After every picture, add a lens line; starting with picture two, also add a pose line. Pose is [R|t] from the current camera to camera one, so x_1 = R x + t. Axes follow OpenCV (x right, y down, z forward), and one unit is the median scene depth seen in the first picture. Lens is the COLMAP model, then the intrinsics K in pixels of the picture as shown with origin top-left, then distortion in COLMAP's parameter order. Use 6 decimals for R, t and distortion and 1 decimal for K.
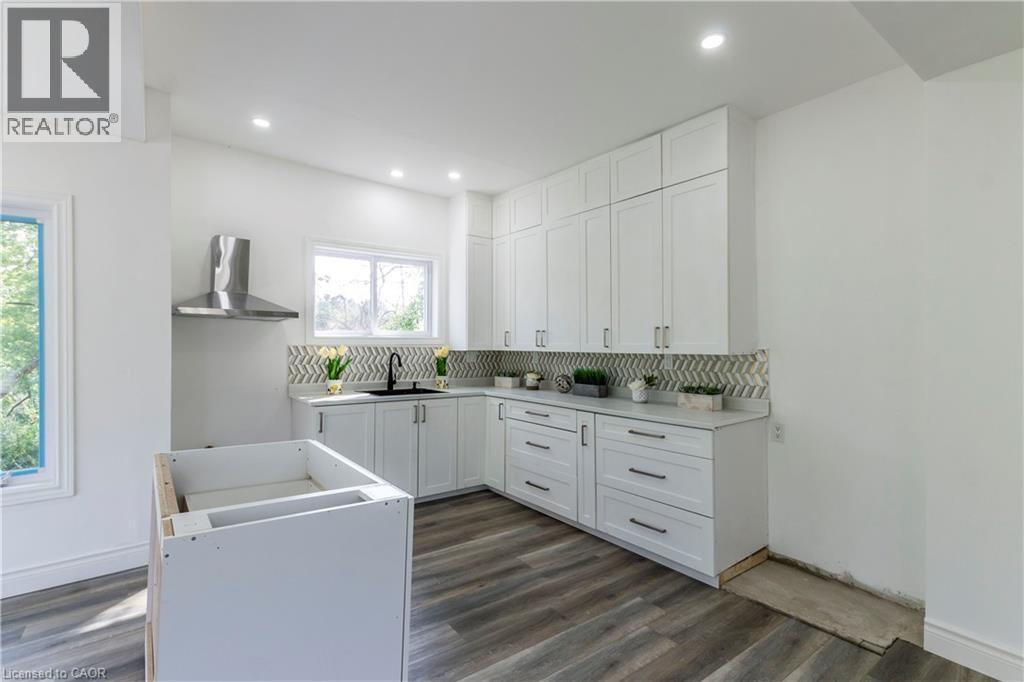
lens RADIAL K [[481.6, 0, 511.4], [0, 481.6, 341.1], [0, 0, 1]] dist [0.016910, -0.000082]
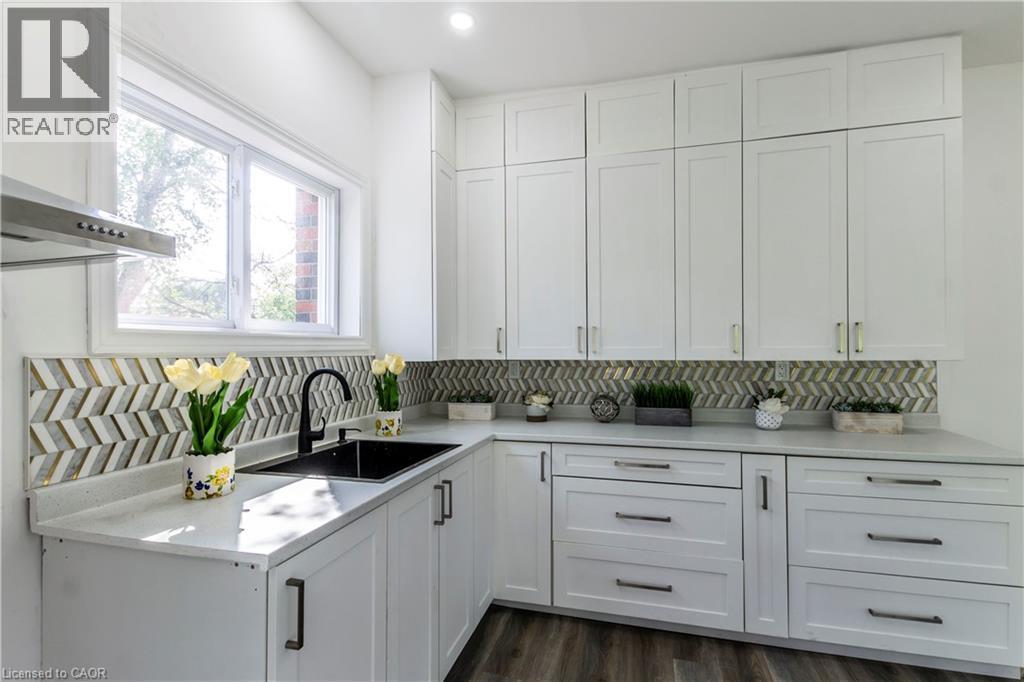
lens RADIAL K [[481.6, 0, 519.5], [0, 481.6, 345.1], [0, 0, 1]] dist [0.016910, -0.000082]
pose [[0.782330, 0.000583, 0.622863, -0.407827], [0.001715, 0.999994, -0.003090, 0.003729], [-0.622861, 0.003486, 0.782324, 0.580637]]
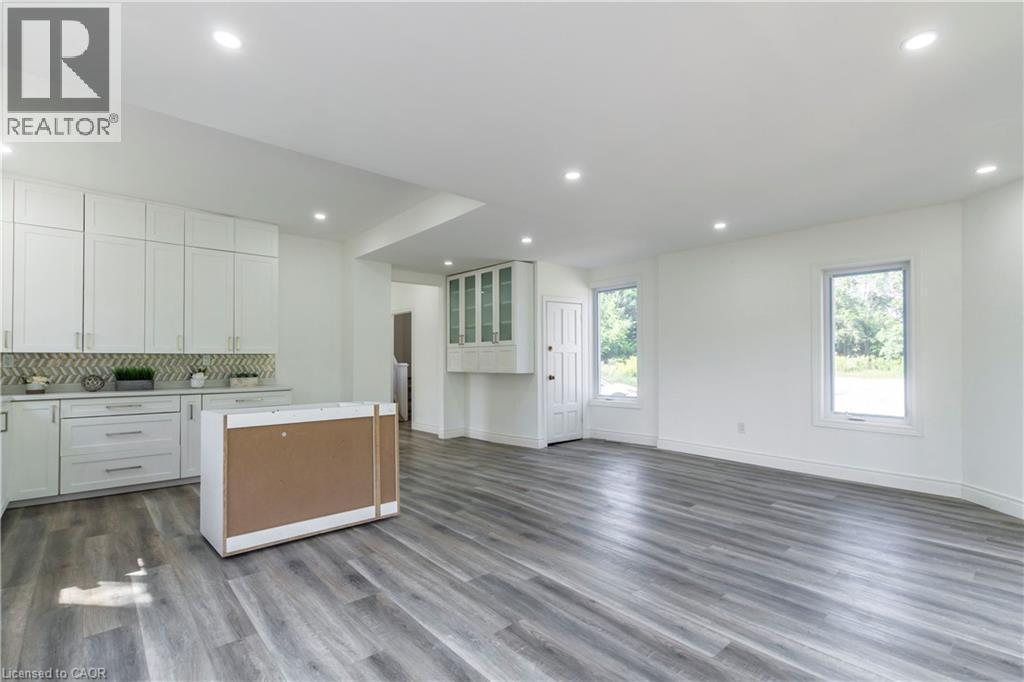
lens RADIAL K [[494.0, 0, 507.4], [0, 494.0, 353.0], [0, 0, 1]] dist [-0.004704, -0.001442]
pose [[-0.074896, 0.015393, 0.997073, -1.103579], [-0.001331, 0.999878, -0.015537, 0.038086], [-0.997190, -0.002491, -0.074866, 0.163942]]
